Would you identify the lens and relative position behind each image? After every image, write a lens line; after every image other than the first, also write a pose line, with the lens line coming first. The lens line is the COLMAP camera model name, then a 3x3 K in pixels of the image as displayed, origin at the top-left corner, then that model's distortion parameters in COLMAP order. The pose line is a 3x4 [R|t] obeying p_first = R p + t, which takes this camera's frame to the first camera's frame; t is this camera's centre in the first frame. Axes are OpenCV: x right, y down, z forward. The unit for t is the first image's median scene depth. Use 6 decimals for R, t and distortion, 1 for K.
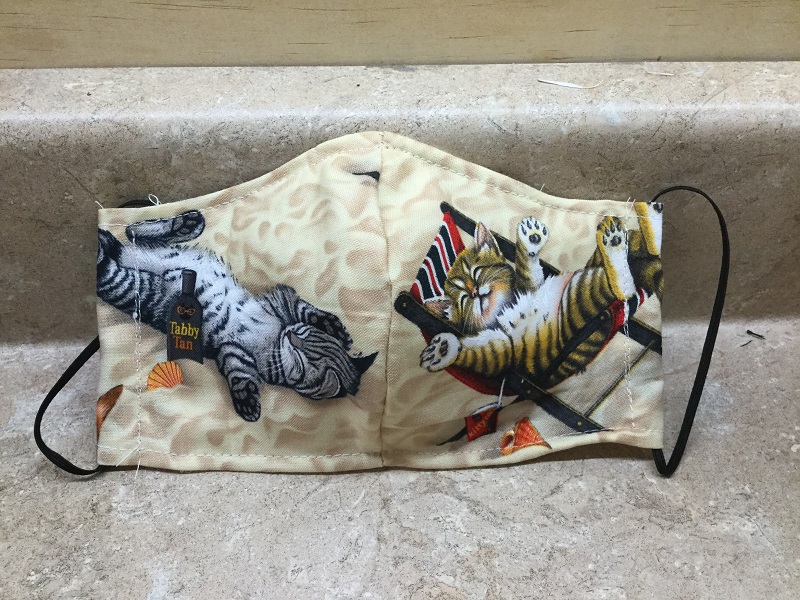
lens RADIAL K [[731.2, 0, 389.6], [0, 731.2, 303.5], [0, 0, 1]] dist [0.046765, -0.147972]
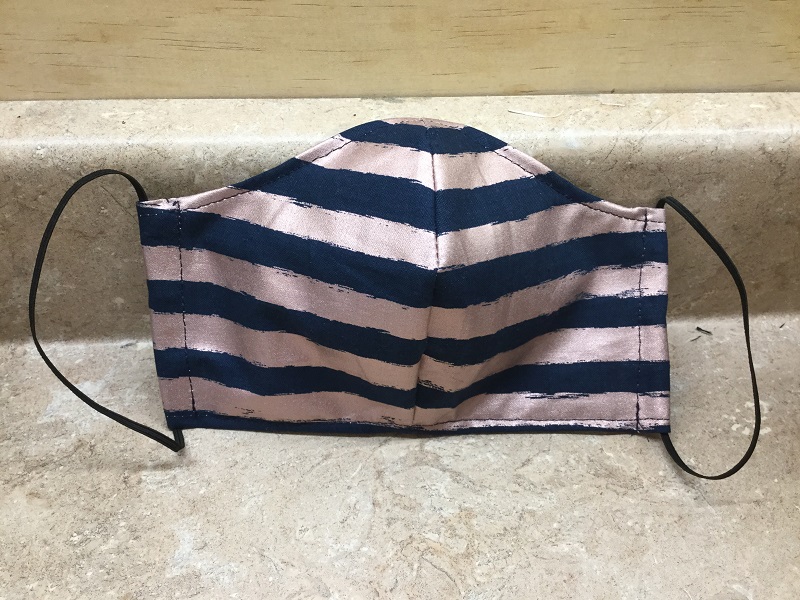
lens RADIAL K [[731.2, 0, 389.6], [0, 731.2, 303.5], [0, 0, 1]] dist [0.046765, -0.147972]
pose [[0.999879, -0.003836, 0.015083, -0.005947], [0.004141, 0.999786, -0.020267, 0.026696], [-0.015002, 0.020327, 0.999681, -0.162765]]
